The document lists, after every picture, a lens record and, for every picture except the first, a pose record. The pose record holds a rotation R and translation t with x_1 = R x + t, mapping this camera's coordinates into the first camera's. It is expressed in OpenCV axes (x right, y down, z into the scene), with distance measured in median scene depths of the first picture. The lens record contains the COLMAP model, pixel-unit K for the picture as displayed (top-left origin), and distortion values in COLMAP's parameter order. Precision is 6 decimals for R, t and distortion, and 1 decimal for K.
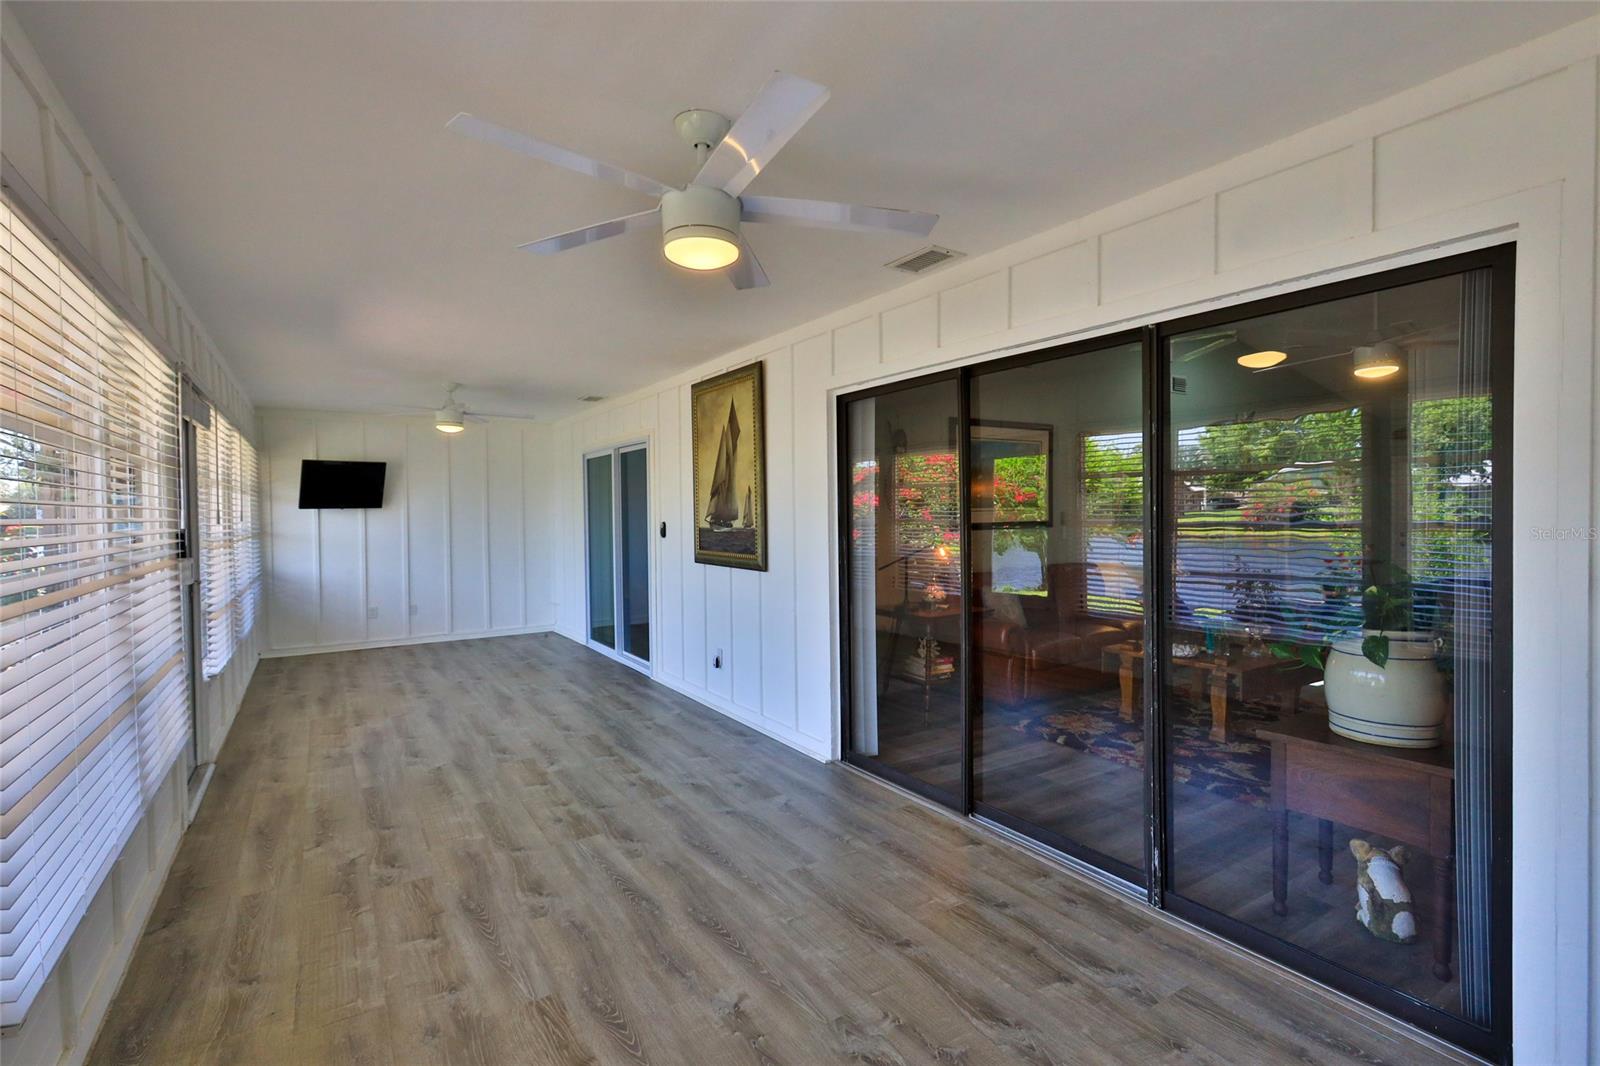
lens RADIAL K [[743.4, 0, 787.5], [0, 743.4, 526.7], [0, 0, 1]] dist [-0.009495, 0.003583]
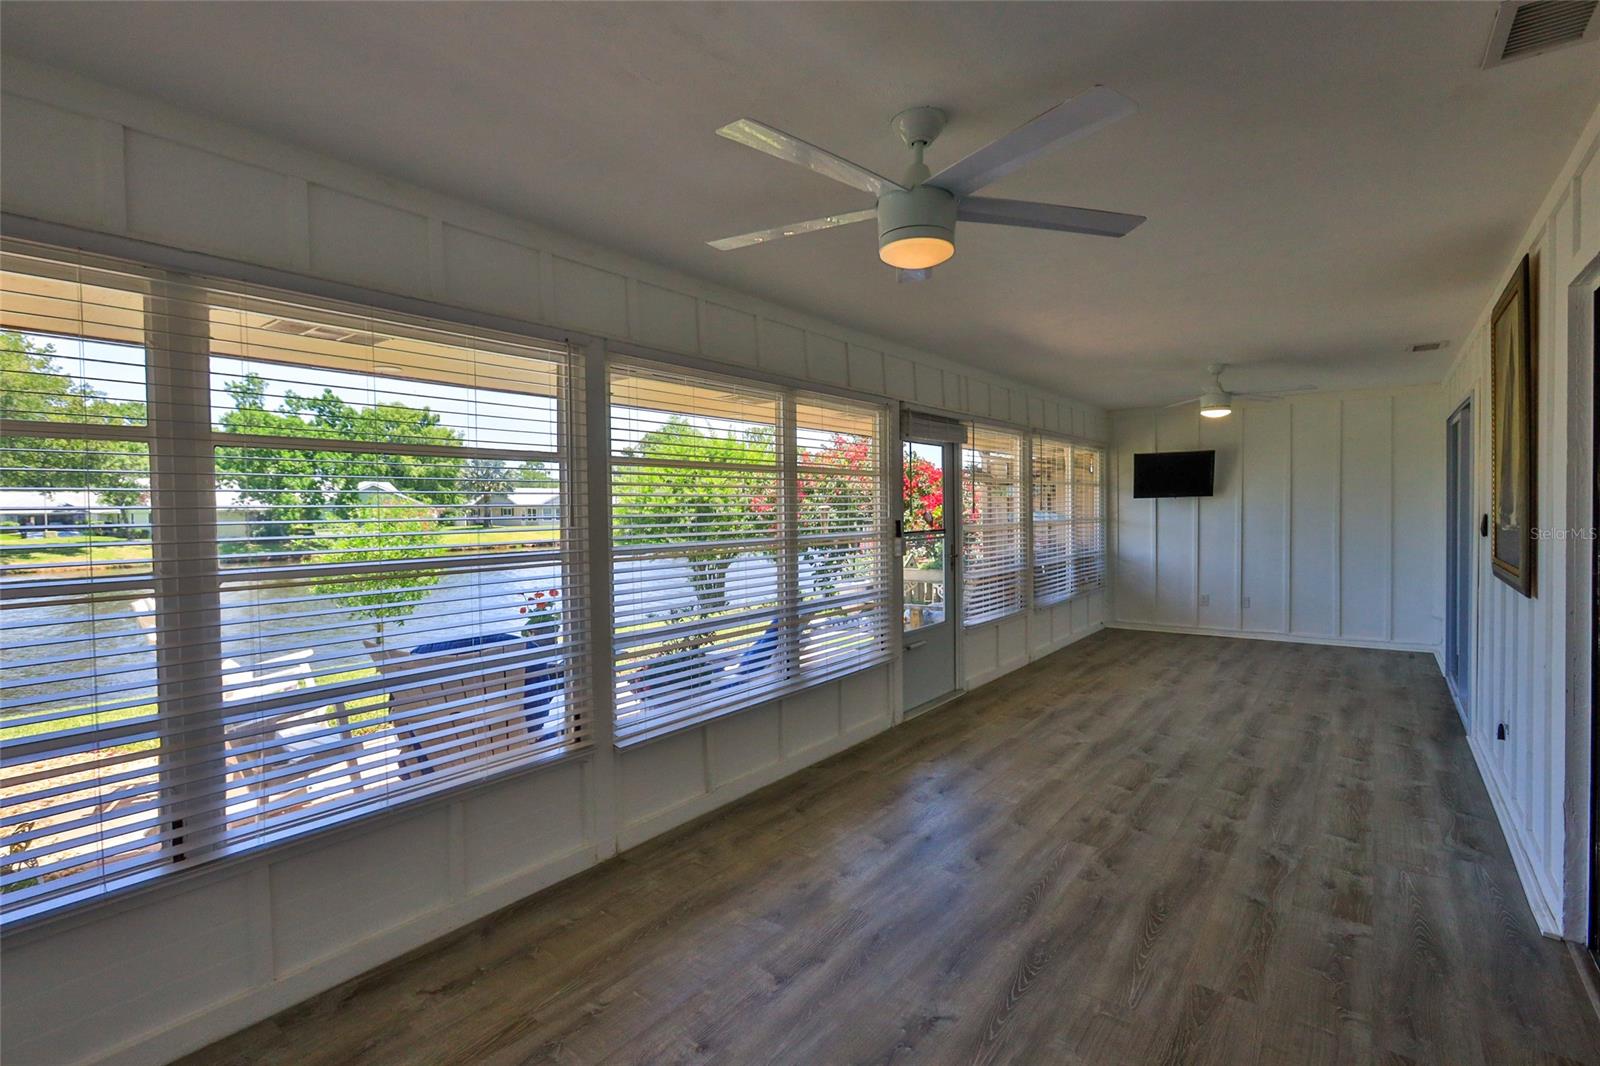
lens RADIAL K [[743.4, 0, 785.7], [0, 743.4, 527.4], [0, 0, 1]] dist [-0.009495, 0.003583]
pose [[0.328745, 0.027119, -0.944029, 0.641642], [-0.006919, 0.999630, 0.026307, -0.017143], [0.944393, -0.002116, 0.328811, 0.415545]]
